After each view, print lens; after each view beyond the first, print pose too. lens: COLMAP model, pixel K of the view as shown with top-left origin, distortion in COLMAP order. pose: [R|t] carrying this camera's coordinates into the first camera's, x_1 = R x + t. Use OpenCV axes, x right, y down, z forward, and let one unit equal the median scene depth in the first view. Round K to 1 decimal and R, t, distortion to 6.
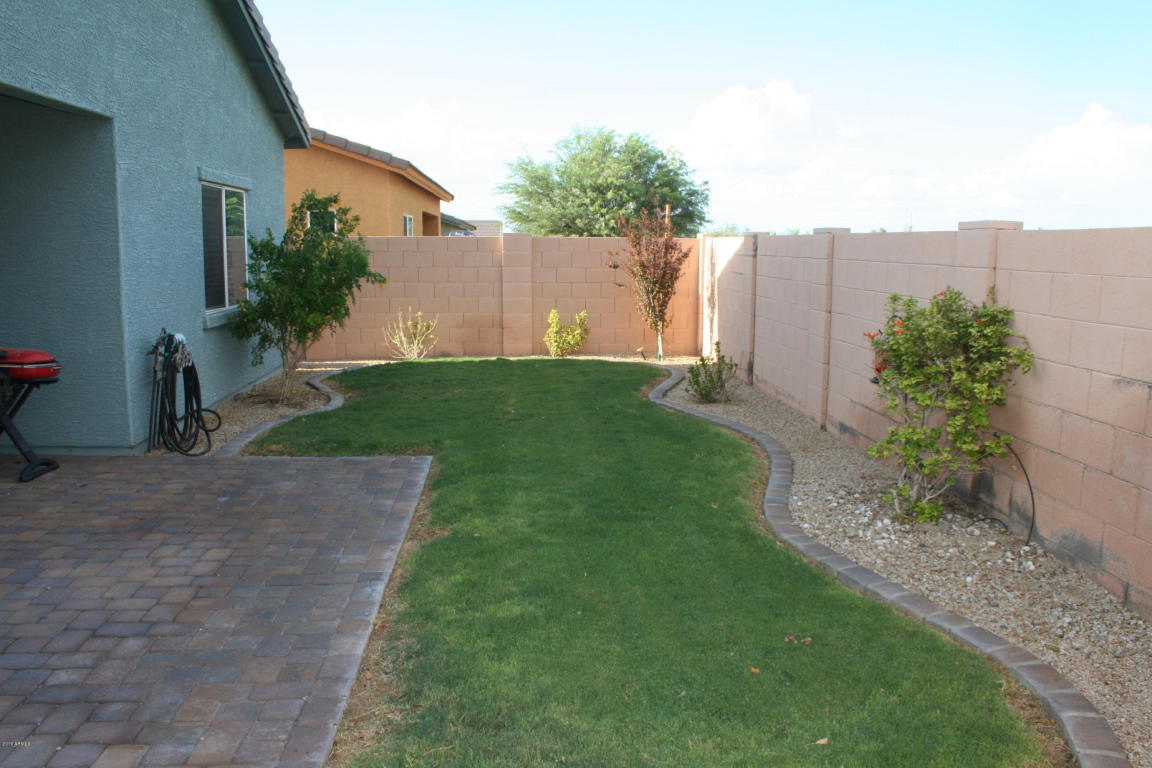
lens RADIAL K [[1000.6, 0, 576.0], [0, 1000.6, 384.0], [0, 0, 1]] dist [-0.135823, 0.151572]
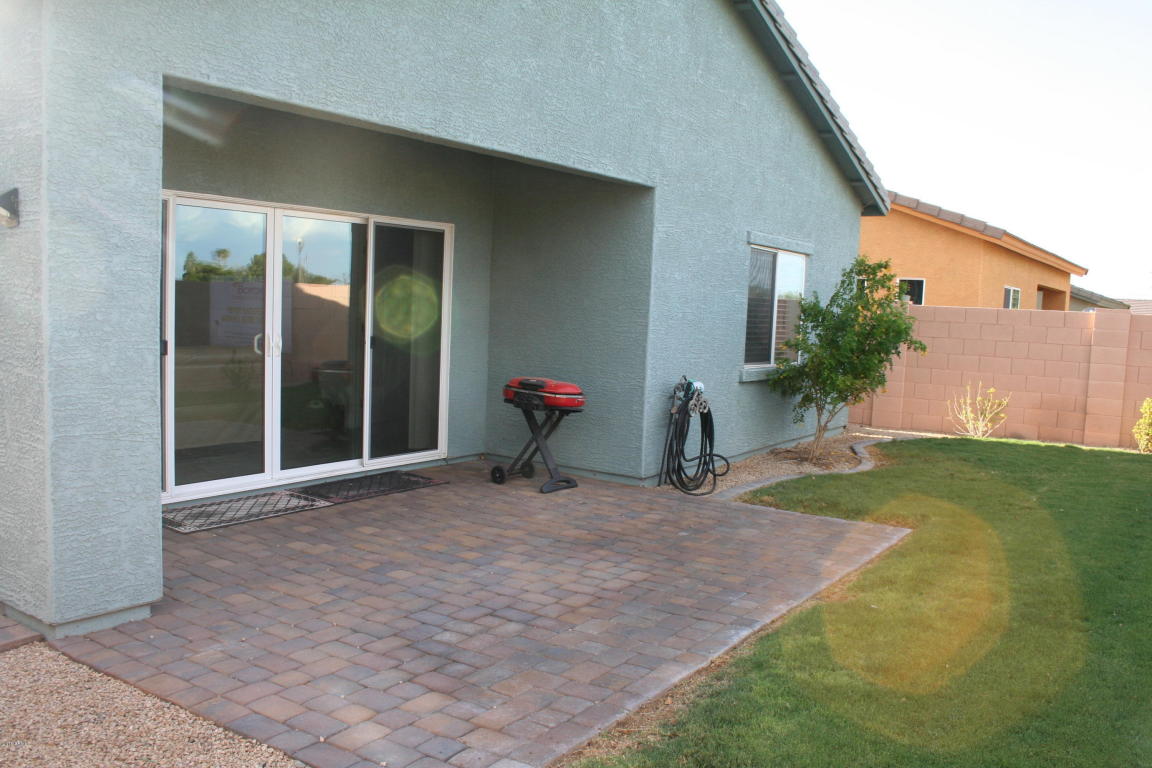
lens RADIAL K [[1011.6, 0, 576.0], [0, 1011.6, 384.0], [0, 0, 1]] dist [-0.141121, 0.149599]
pose [[0.791443, 0.077804, -0.606271, 0.168455], [-0.121960, 0.992022, -0.031902, 0.003229], [0.598953, 0.099190, 0.794618, 0.031940]]
